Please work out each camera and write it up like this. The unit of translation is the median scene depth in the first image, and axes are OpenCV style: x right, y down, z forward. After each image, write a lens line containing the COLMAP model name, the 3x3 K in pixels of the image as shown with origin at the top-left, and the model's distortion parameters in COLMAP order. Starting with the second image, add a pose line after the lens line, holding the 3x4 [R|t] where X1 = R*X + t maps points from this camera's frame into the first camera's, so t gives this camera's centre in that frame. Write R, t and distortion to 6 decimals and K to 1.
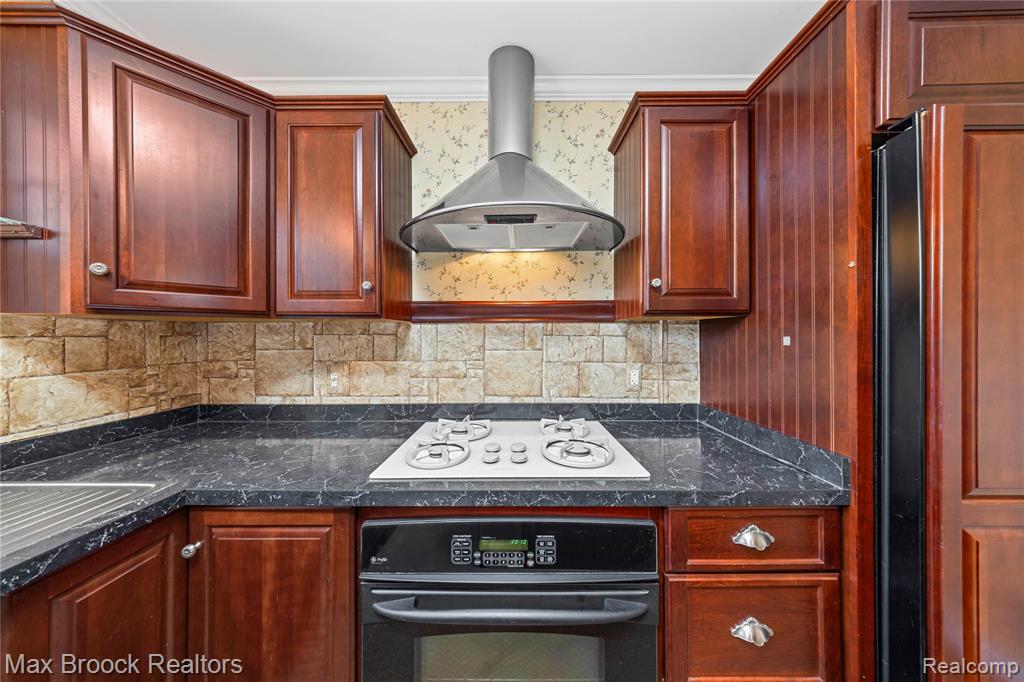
lens RADIAL K [[304.6, 0, 517.1], [0, 304.6, 334.7], [0, 0, 1]] dist [0.000926, 0.000002]
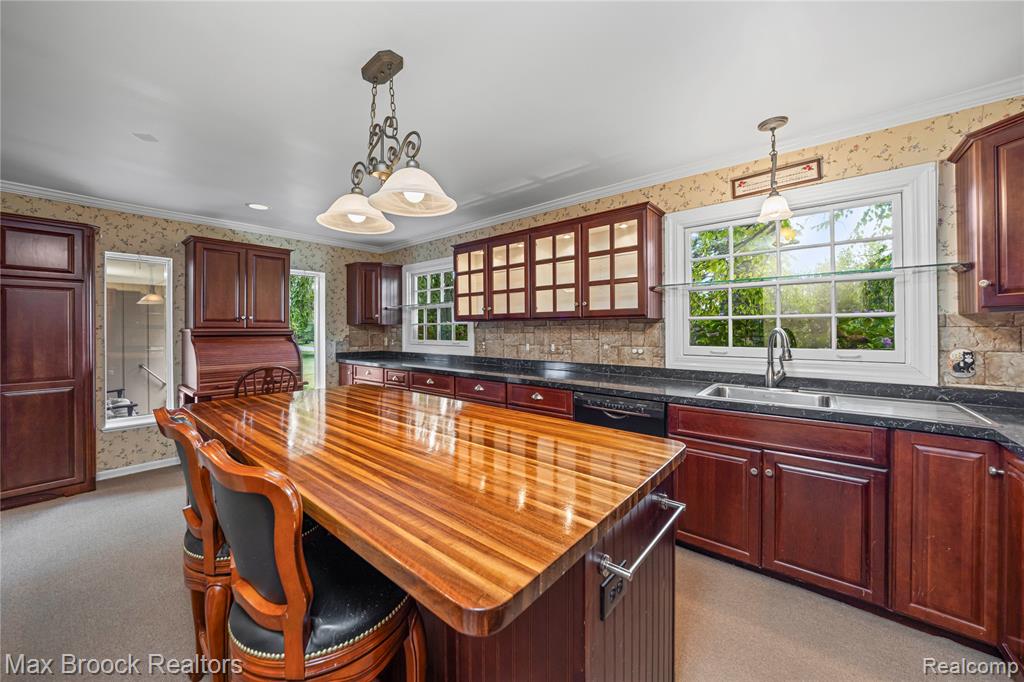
lens RADIAL K [[379.7, 0, 512.4], [0, 379.7, 327.8], [0, 0, 1]] dist [0.000637, -0.001072]
pose [[-0.639752, 0.005671, -0.768560, 1.001774], [0.011049, 0.999937, -0.001818, -0.006759], [0.768502, -0.009655, -0.639775, 0.210662]]
